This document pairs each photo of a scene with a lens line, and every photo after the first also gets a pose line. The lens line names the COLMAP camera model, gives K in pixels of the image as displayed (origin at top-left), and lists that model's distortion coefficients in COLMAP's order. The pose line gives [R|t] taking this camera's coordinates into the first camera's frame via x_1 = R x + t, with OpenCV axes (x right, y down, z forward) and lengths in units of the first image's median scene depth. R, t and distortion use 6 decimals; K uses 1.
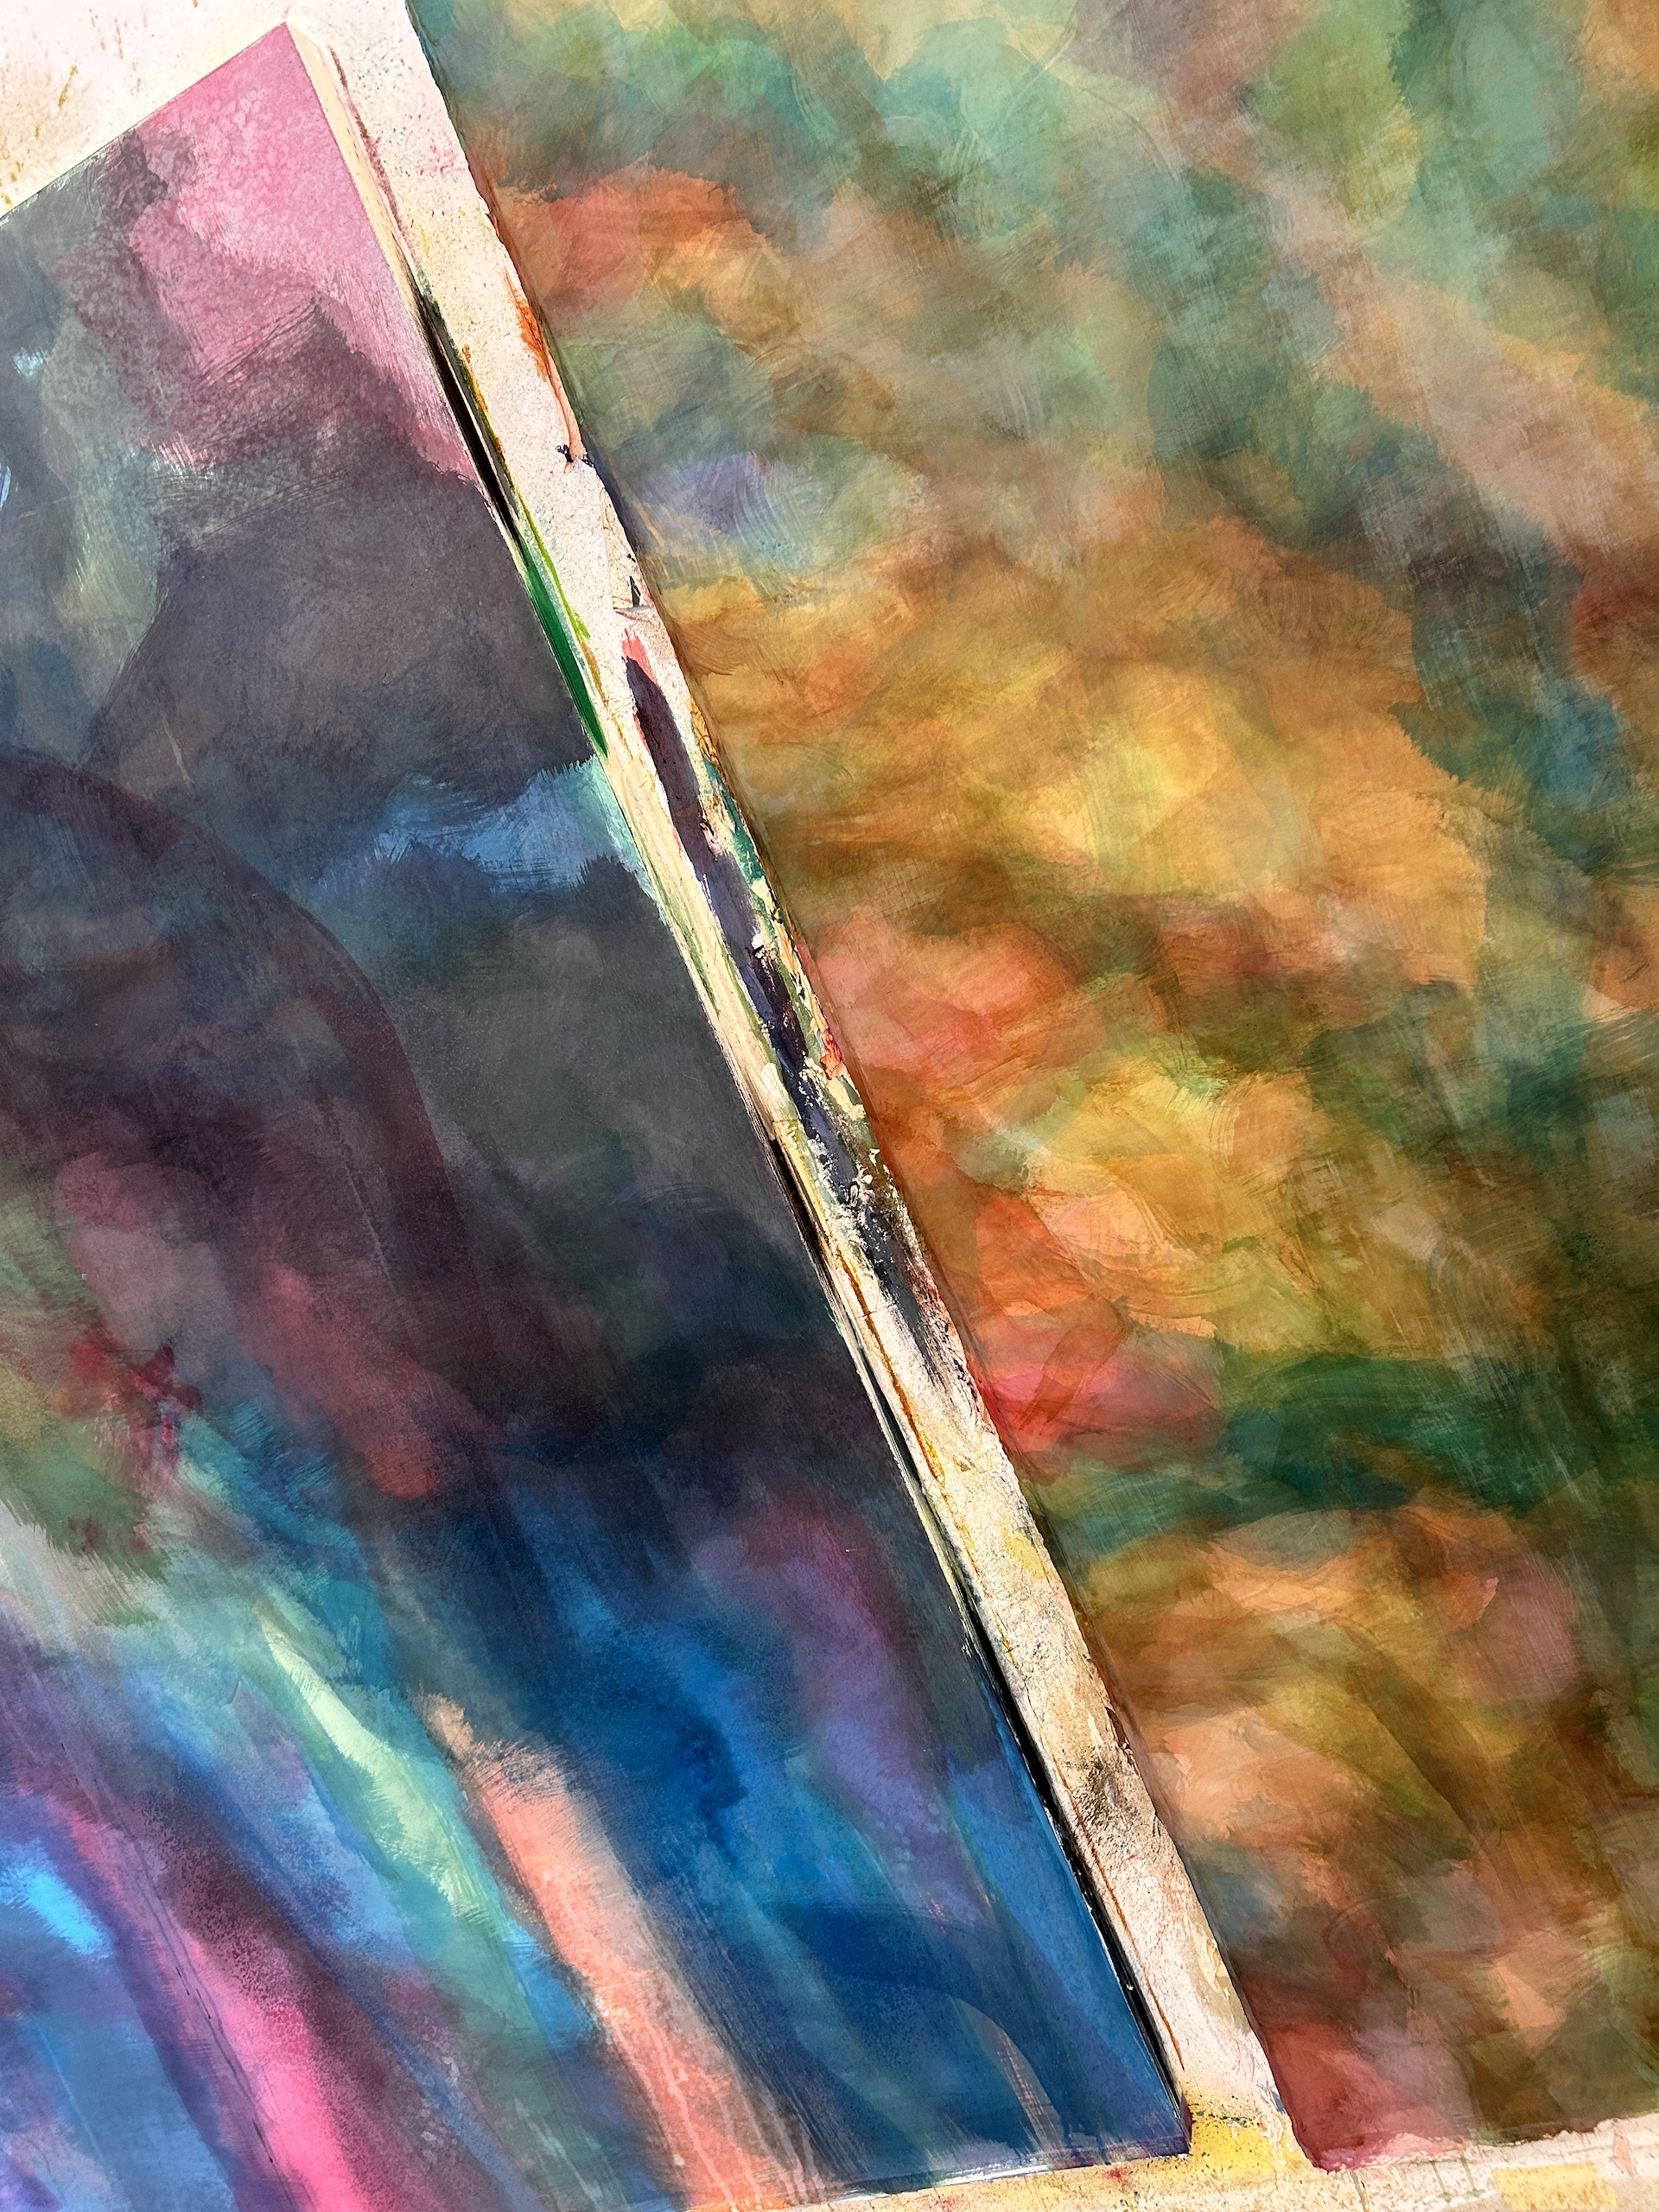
lens RADIAL K [[1679.1, 0, 829.0], [0, 1679.1, 1146.2], [0, 0, 1]] dist [0.050692, -0.061262]
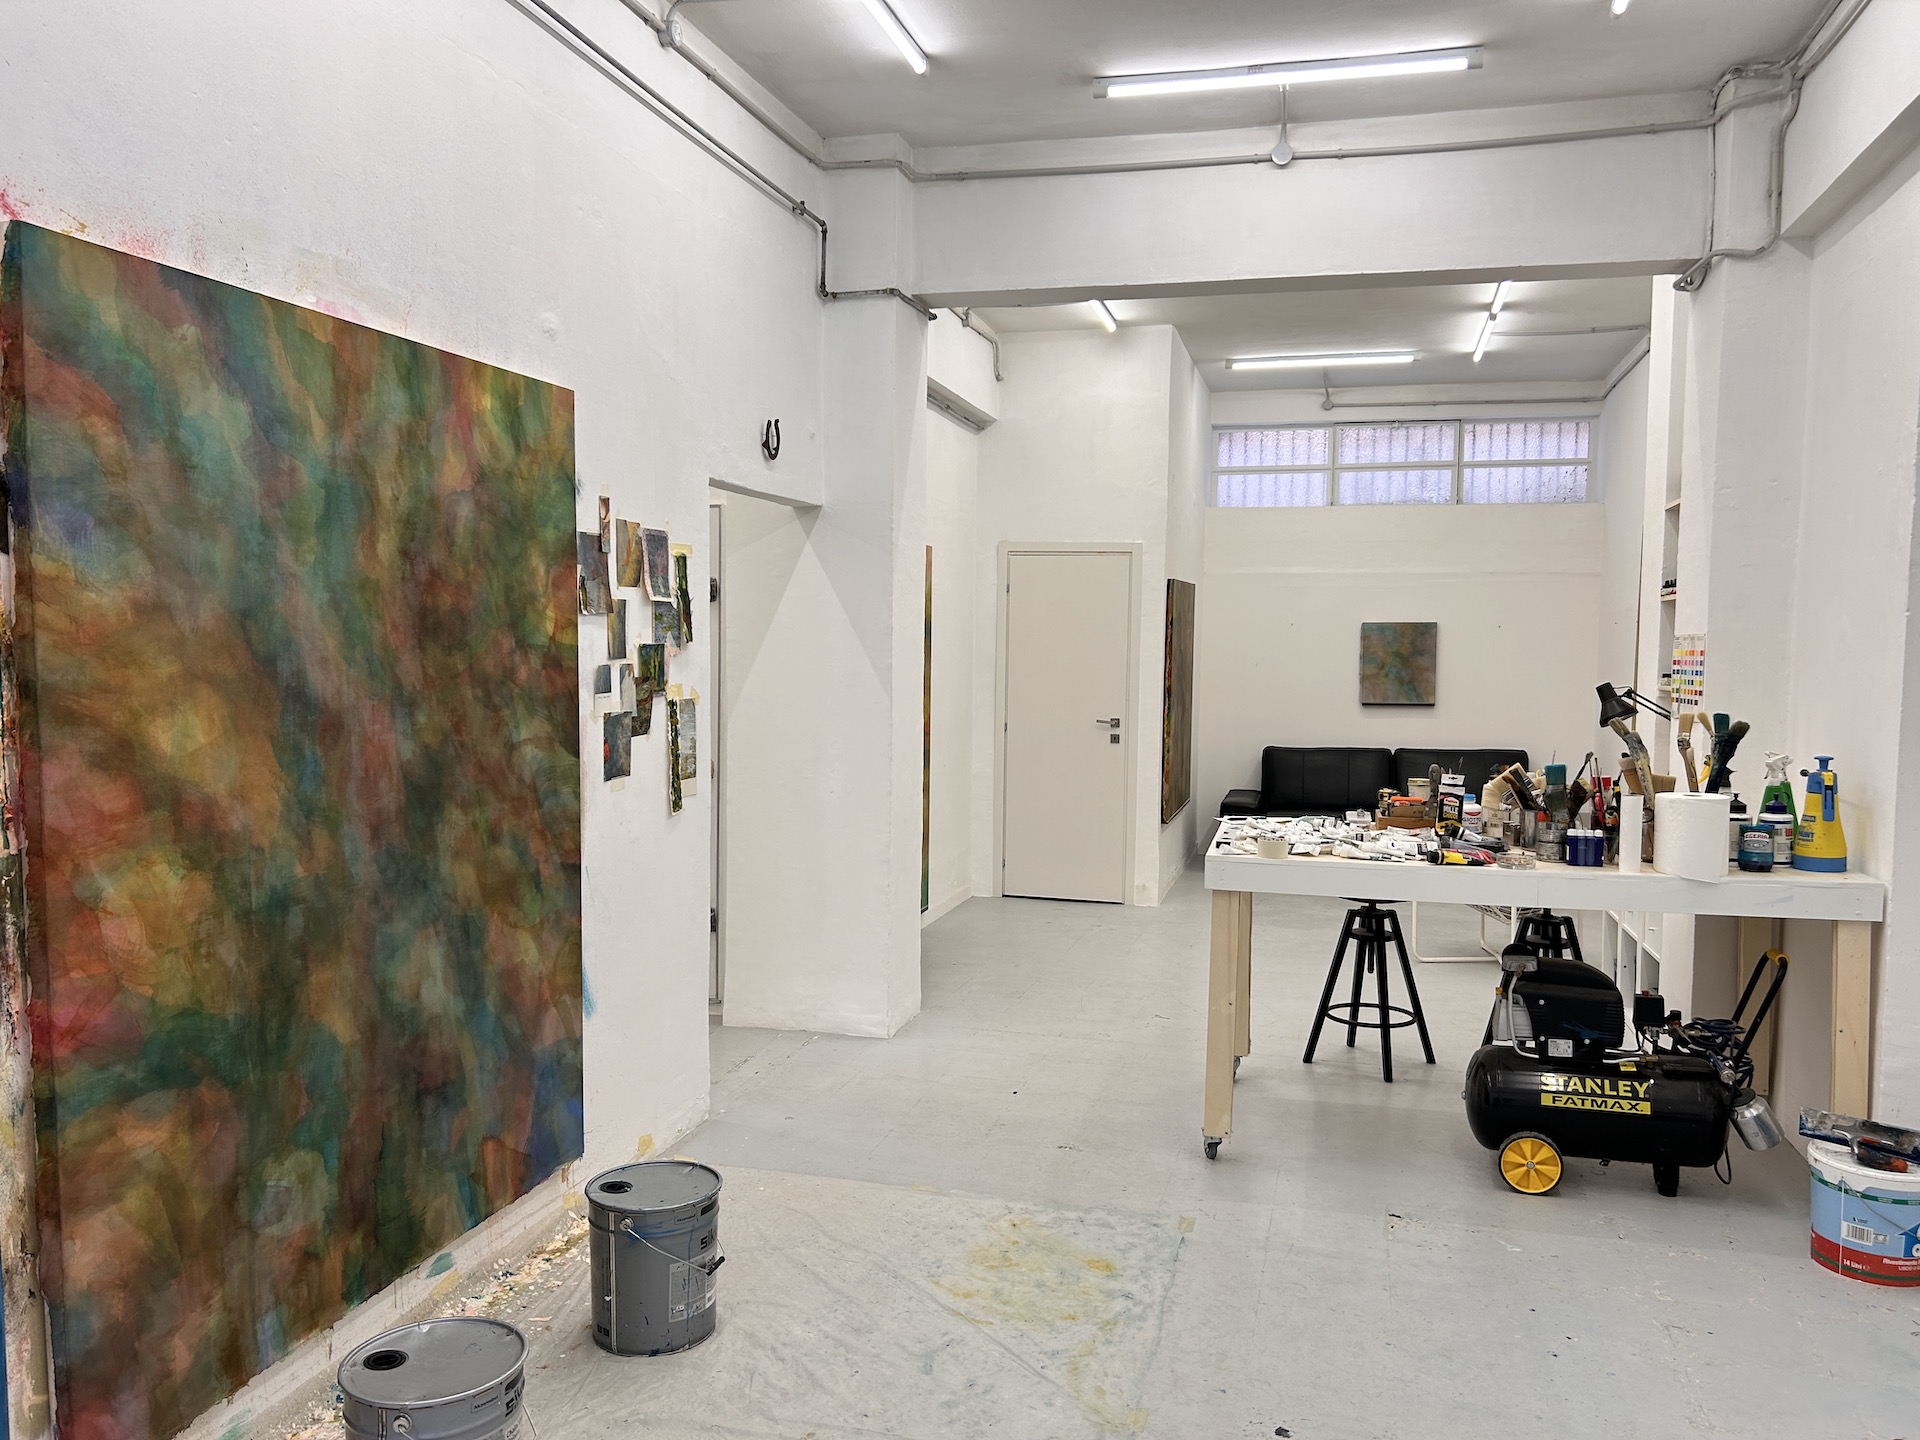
lens RADIAL K [[1459.9, 0, 976.4], [0, 1459.9, 731.3], [0, 0, 1]] dist [0.051758, -0.064954]
pose [[-0.025147, 0.318487, 0.947594, -1.621184], [0.133775, 0.940440, -0.312533, 0.512780], [-0.990693, 0.118905, -0.066255, 0.093575]]
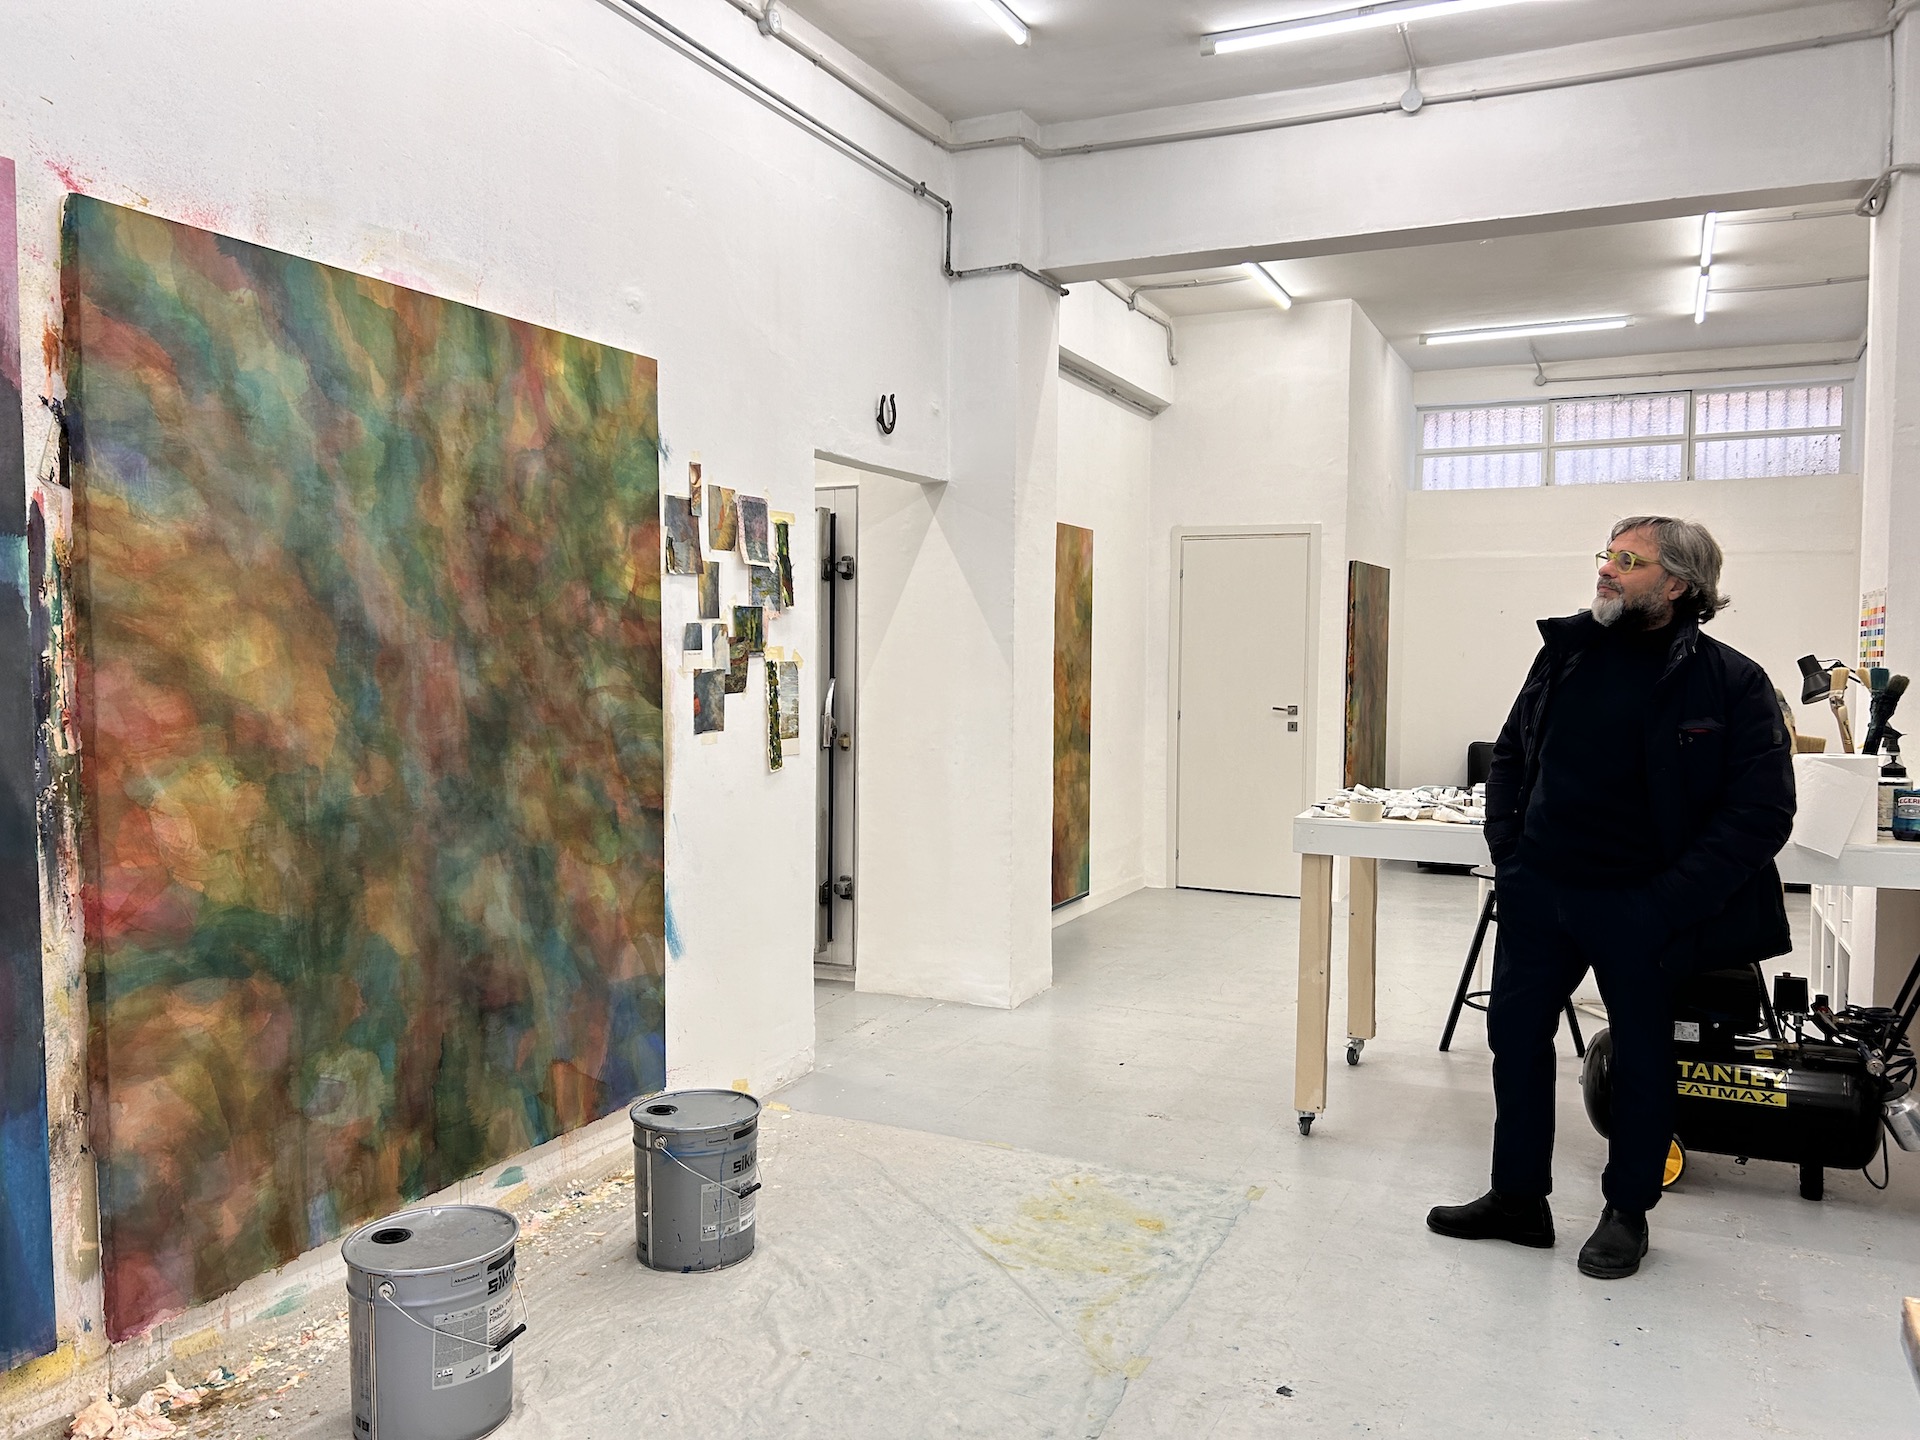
lens RADIAL K [[1457.5, 0, 960.0], [0, 1457.5, 720.0], [0, 0, 1]] dist [0.050692, -0.061262]
pose [[0.149131, 0.335784, 0.930059, -1.563779], [0.068128, 0.934852, -0.348439, 0.668087], [-0.986468, 0.115327, 0.116539, -0.264143]]
